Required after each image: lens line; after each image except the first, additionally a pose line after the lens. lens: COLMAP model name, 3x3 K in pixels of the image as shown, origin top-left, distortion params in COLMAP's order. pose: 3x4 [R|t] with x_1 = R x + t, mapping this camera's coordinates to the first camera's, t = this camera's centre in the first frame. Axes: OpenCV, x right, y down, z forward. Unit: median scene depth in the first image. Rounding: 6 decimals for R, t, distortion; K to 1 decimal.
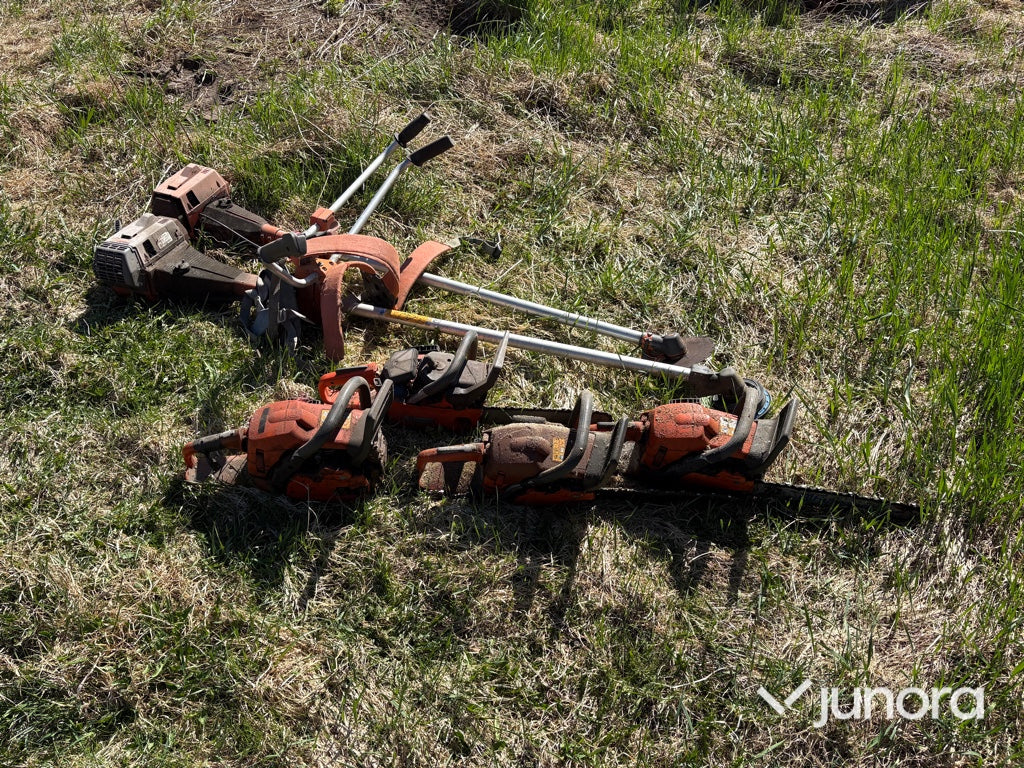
lens RADIAL K [[747.9, 0, 506.5], [0, 747.9, 382.5], [0, 0, 1]] dist [0.012454, 0.003770]
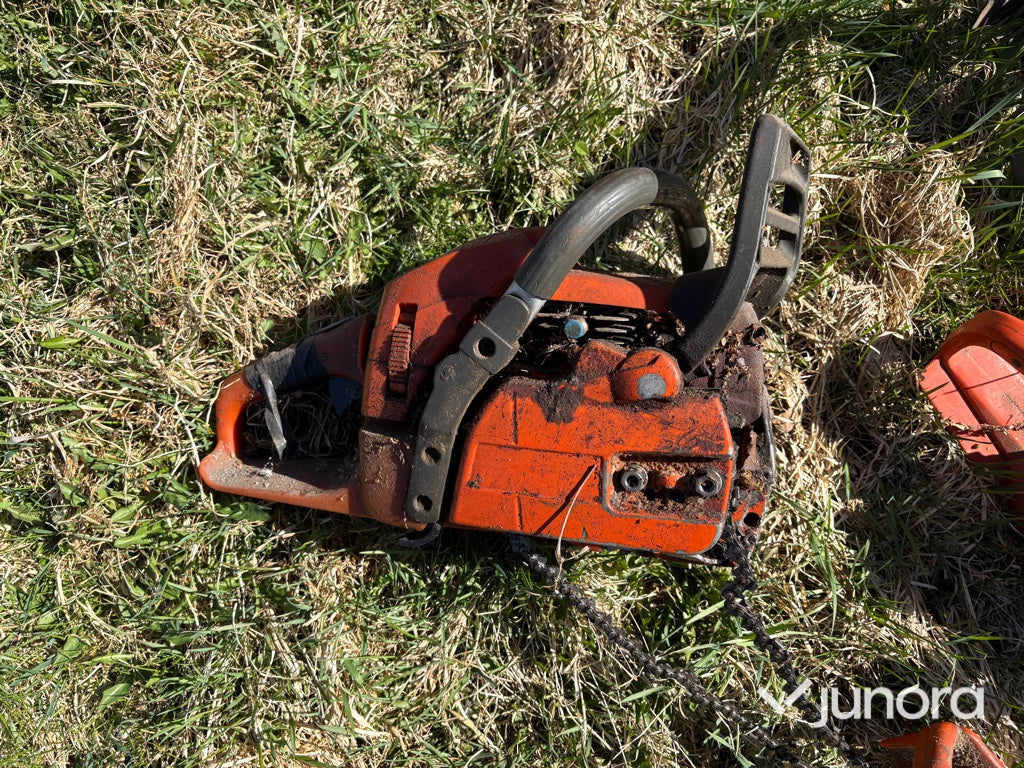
lens RADIAL K [[828.5, 0, 512.0], [0, 828.5, 384.0], [0, 0, 1]] dist [0.026655, -0.000189]
pose [[0.512921, 0.840326, -0.175398, -0.217957], [-0.577545, 0.488972, 0.653718, -0.075734], [0.635101, -0.234006, 0.736130, 0.512402]]
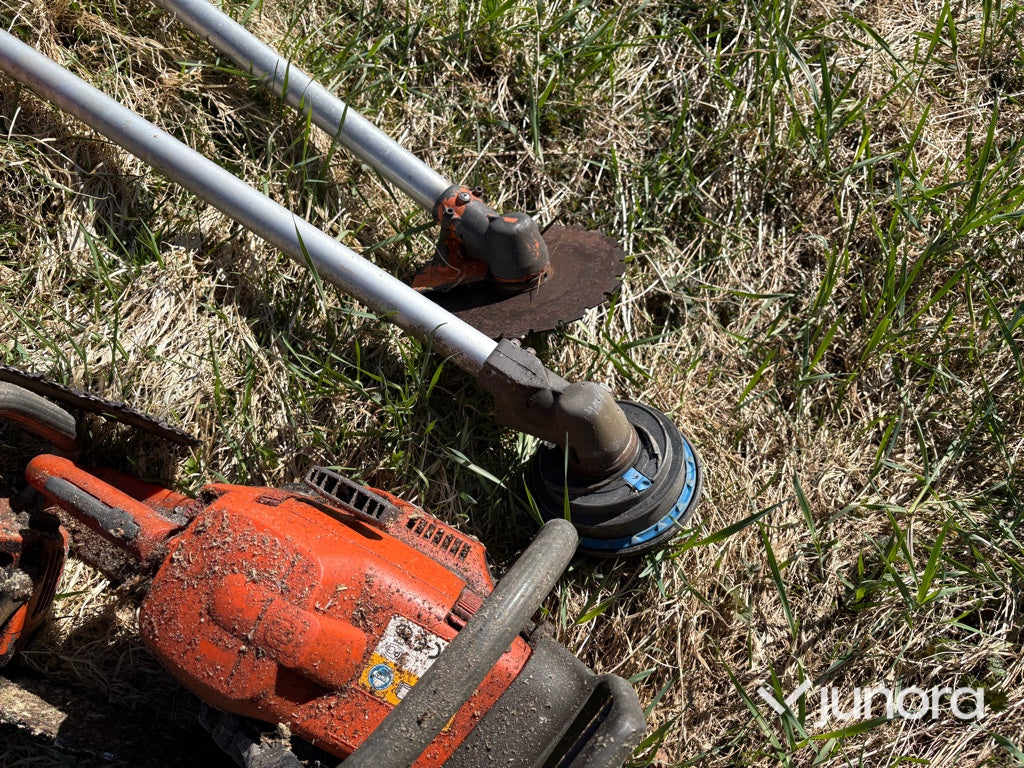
lens RADIAL K [[787.6, 0, 511.3], [0, 787.6, 377.2], [0, 0, 1]] dist [0.006443, 0.000450]
pose [[0.951554, 0.297759, -0.076714, 0.259562], [-0.256362, 0.906021, 0.336755, -0.115701], [0.169776, -0.300774, 0.938462, 0.610857]]
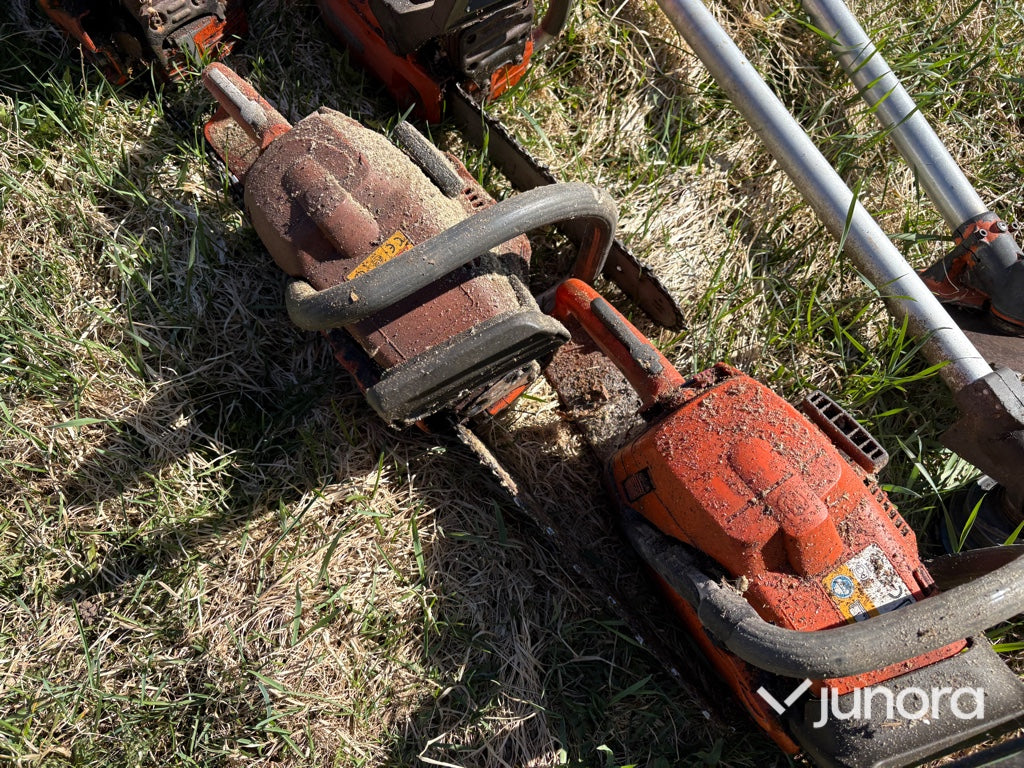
lens RADIAL K [[782.0, 0, 504.1], [0, 782.0, 396.8], [0, 0, 1]] dist [-0.001906, 0.001423]
pose [[0.667205, 0.690723, -0.278817, 0.188771], [-0.546219, 0.708192, 0.447335, -0.044225], [0.506440, -0.146169, 0.849796, 0.540681]]
